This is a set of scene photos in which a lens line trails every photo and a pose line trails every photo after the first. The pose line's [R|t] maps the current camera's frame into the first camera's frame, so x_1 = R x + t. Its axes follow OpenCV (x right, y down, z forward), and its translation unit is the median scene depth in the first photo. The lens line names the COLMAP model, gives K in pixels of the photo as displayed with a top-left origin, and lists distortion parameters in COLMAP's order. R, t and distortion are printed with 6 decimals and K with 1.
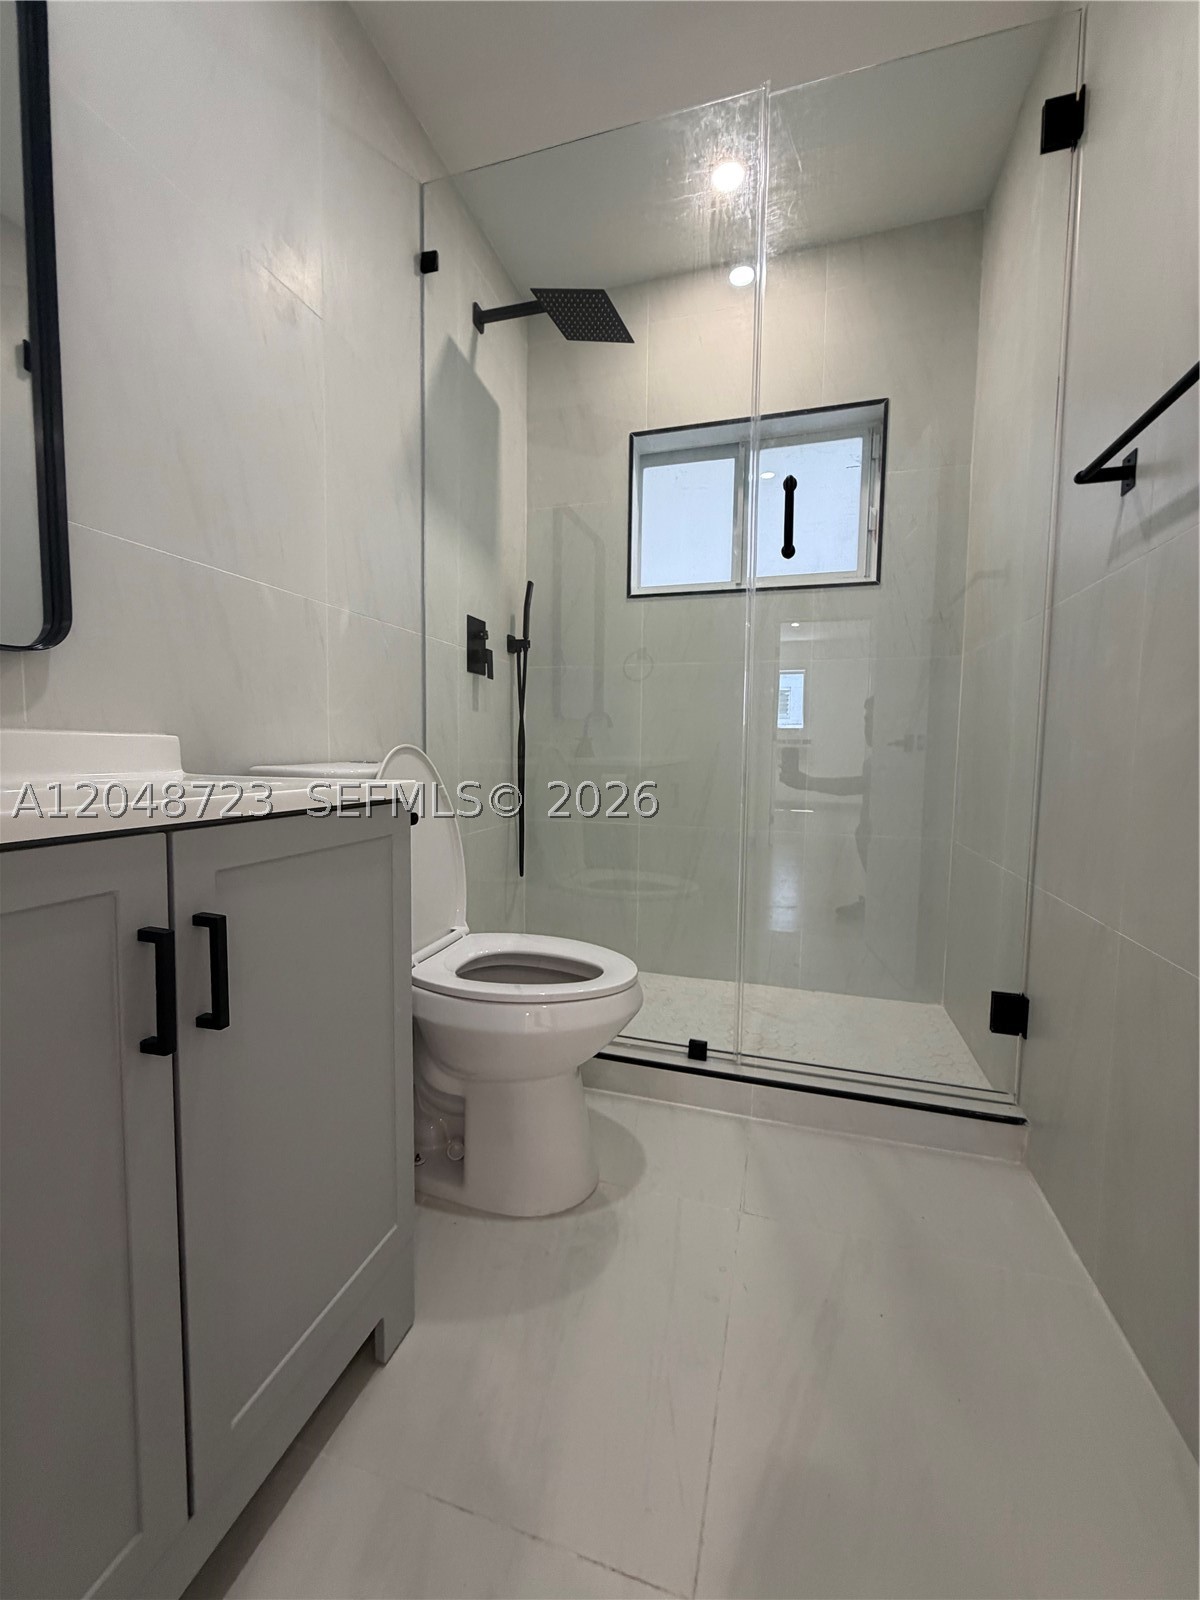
lens RADIAL K [[636.6, 0, 599.8], [0, 636.6, 798.0], [0, 0, 1]] dist [-0.000322, 0.001037]
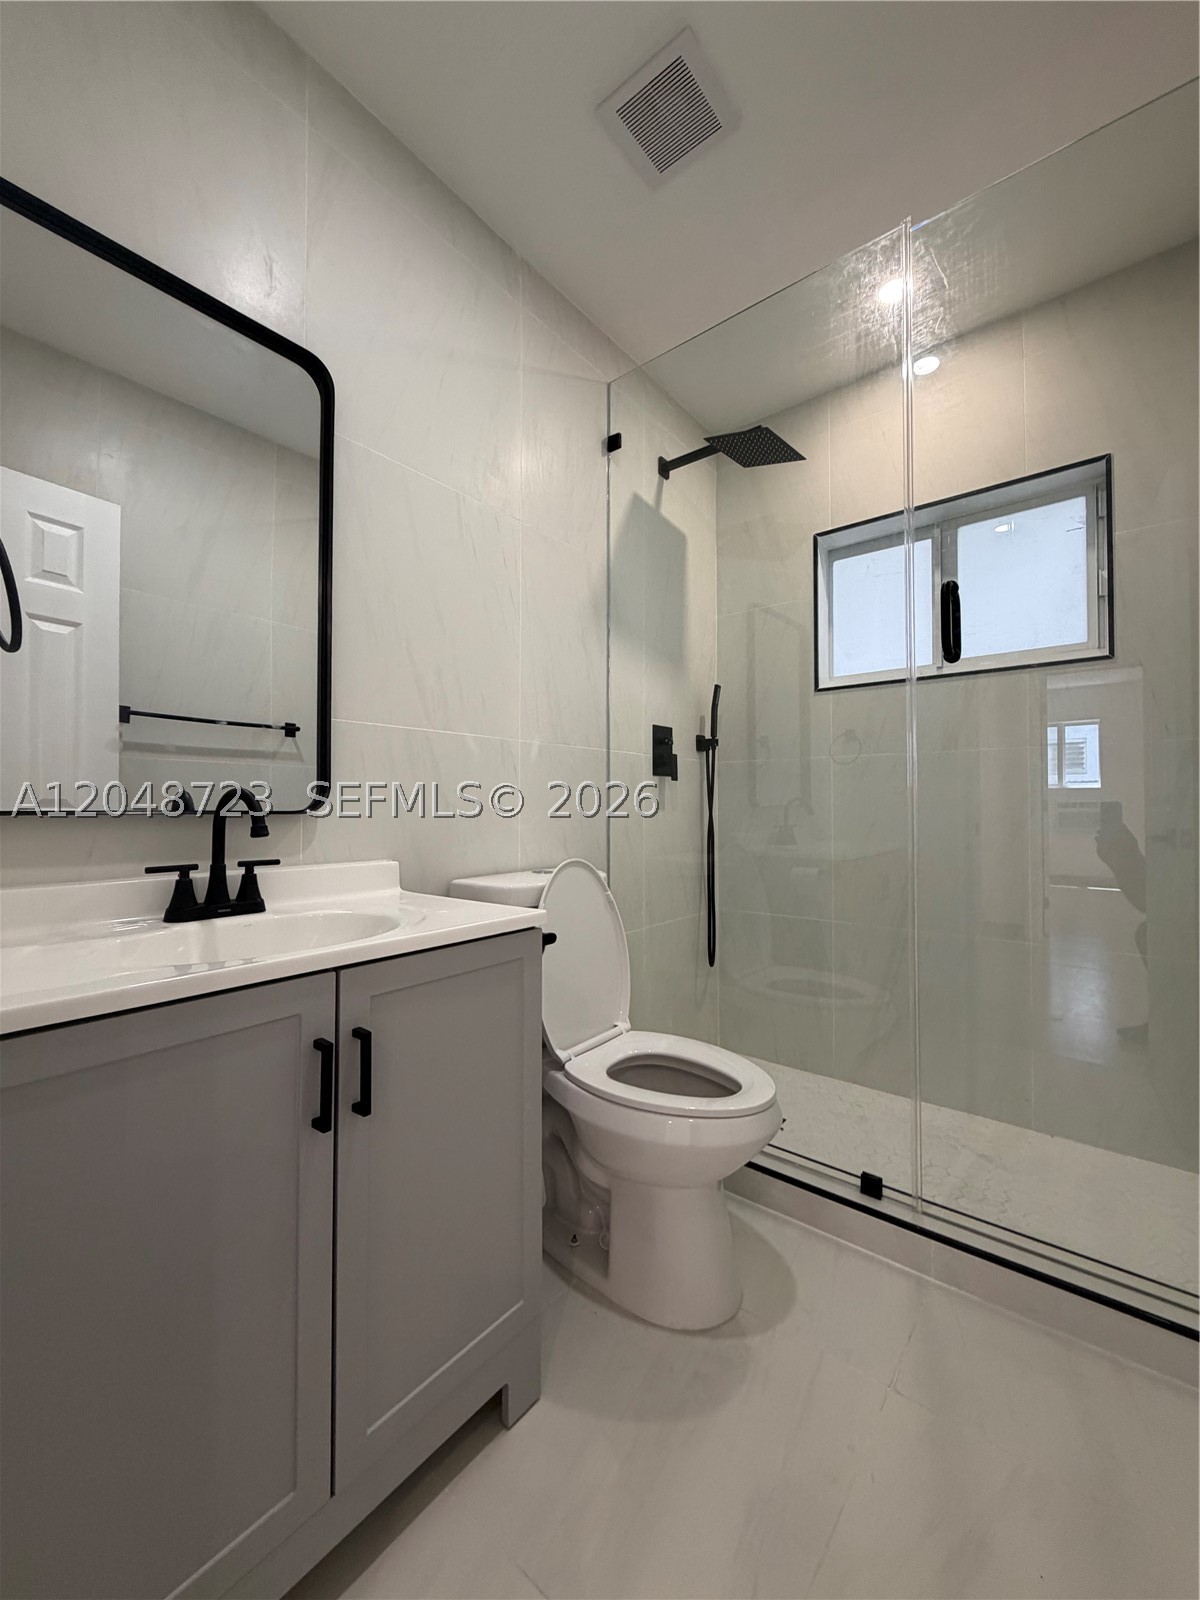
lens RADIAL K [[636.6, 0, 599.3], [0, 636.6, 798.8], [0, 0, 1]] dist [-0.000322, 0.001037]
pose [[0.926181, -0.020450, -0.376525, 0.156733], [-0.014773, 0.995794, -0.090423, -0.078322], [0.376791, 0.089310, 0.921983, -0.053706]]
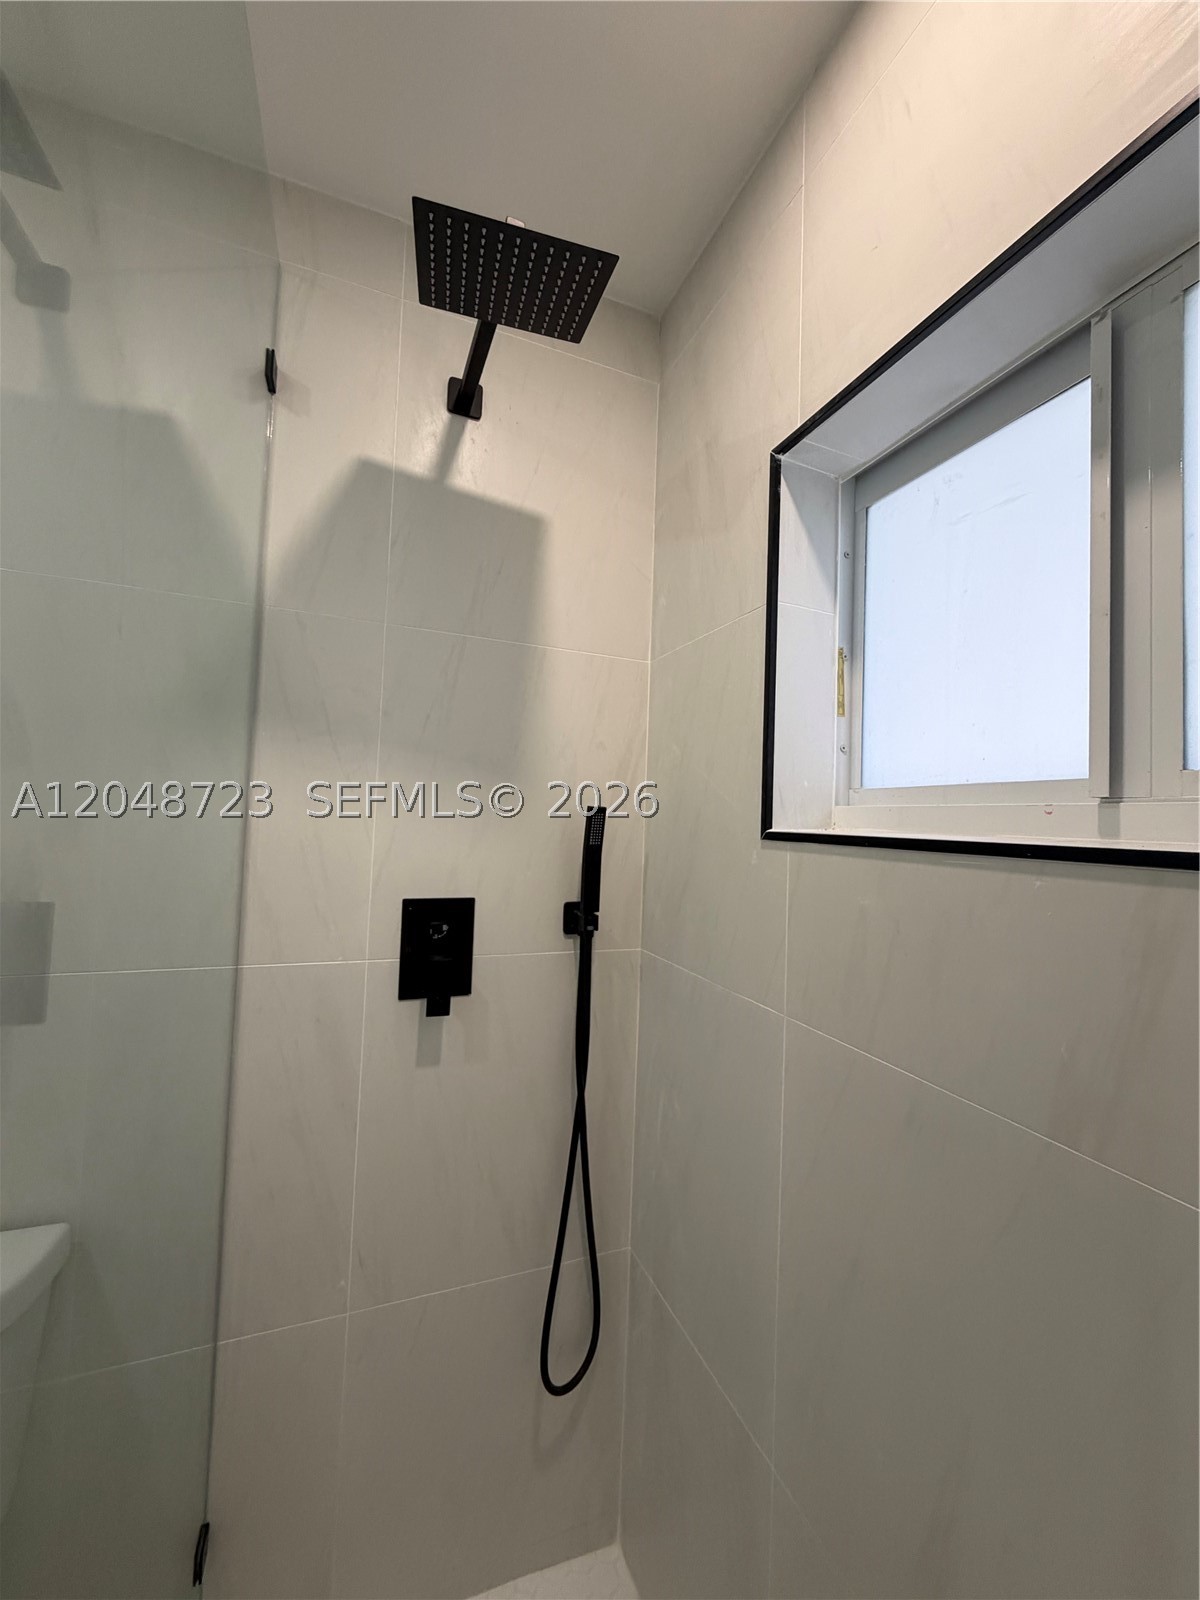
lens RADIAL K [[636.6, 0, 611.2], [0, 636.6, 798.6], [0, 0, 1]] dist [-0.000322, 0.001037]
pose [[0.626686, -0.016976, -0.779087, 0.453895], [-0.091146, 0.991304, -0.094917, -0.447464], [0.773923, 0.130493, 0.619689, 1.030993]]
